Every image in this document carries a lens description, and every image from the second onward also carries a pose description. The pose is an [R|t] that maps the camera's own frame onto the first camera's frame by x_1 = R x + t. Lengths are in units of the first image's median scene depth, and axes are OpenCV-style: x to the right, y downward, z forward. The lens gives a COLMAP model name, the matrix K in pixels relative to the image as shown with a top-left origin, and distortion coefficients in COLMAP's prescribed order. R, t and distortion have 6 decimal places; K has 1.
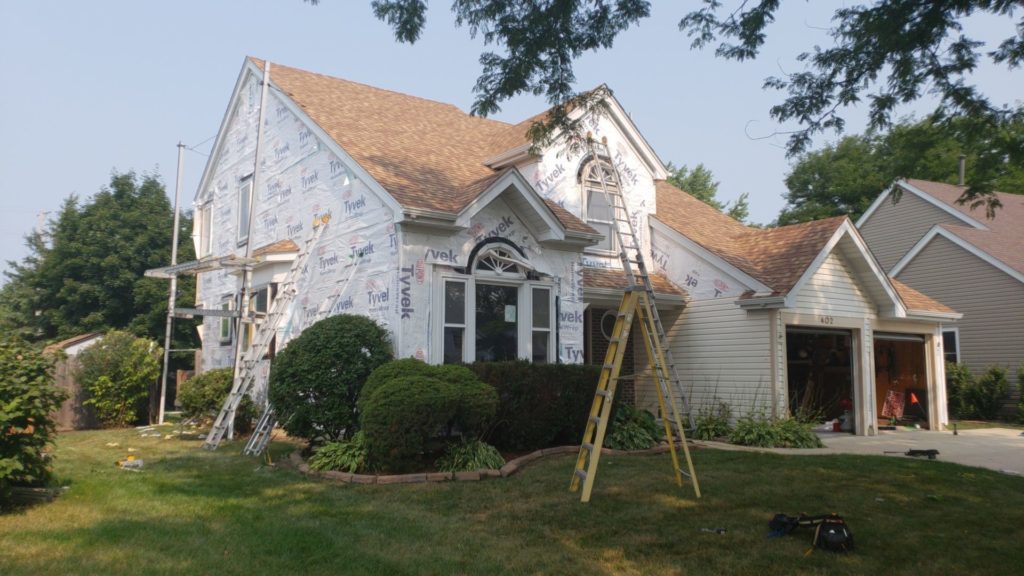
lens RADIAL K [[825.9, 0, 512.0], [0, 825.9, 288.0], [0, 0, 1]] dist [0.005694, -0.004123]
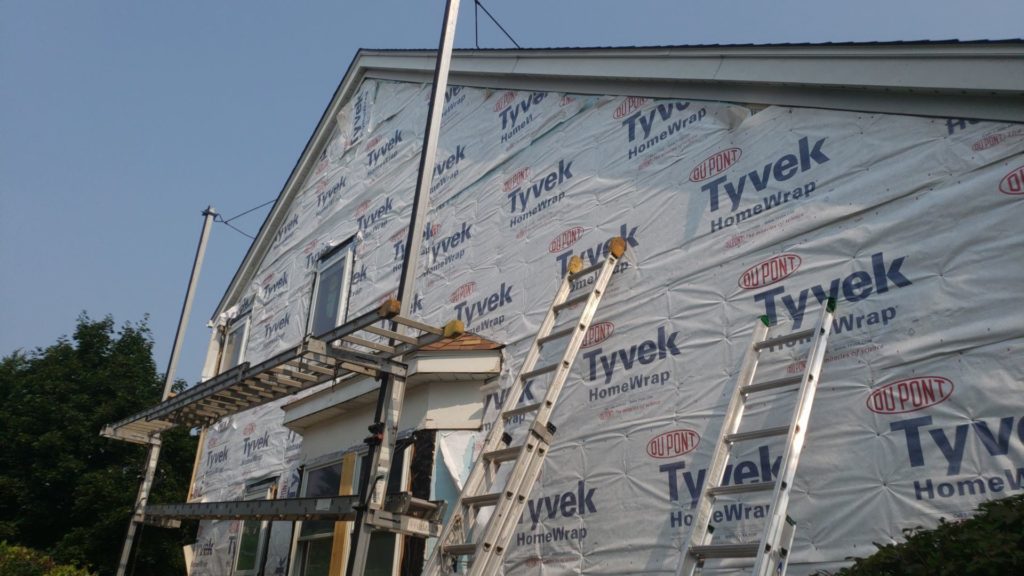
lens RADIAL K [[748.7, 0, 512.0], [0, 748.7, 288.0], [0, 0, 1]] dist [0.004615, -0.002700]
pose [[0.996820, 0.054452, 0.058181, -0.220024], [-0.033890, 0.950482, -0.308928, 0.031845], [-0.072122, 0.305973, 0.949304, 0.509360]]
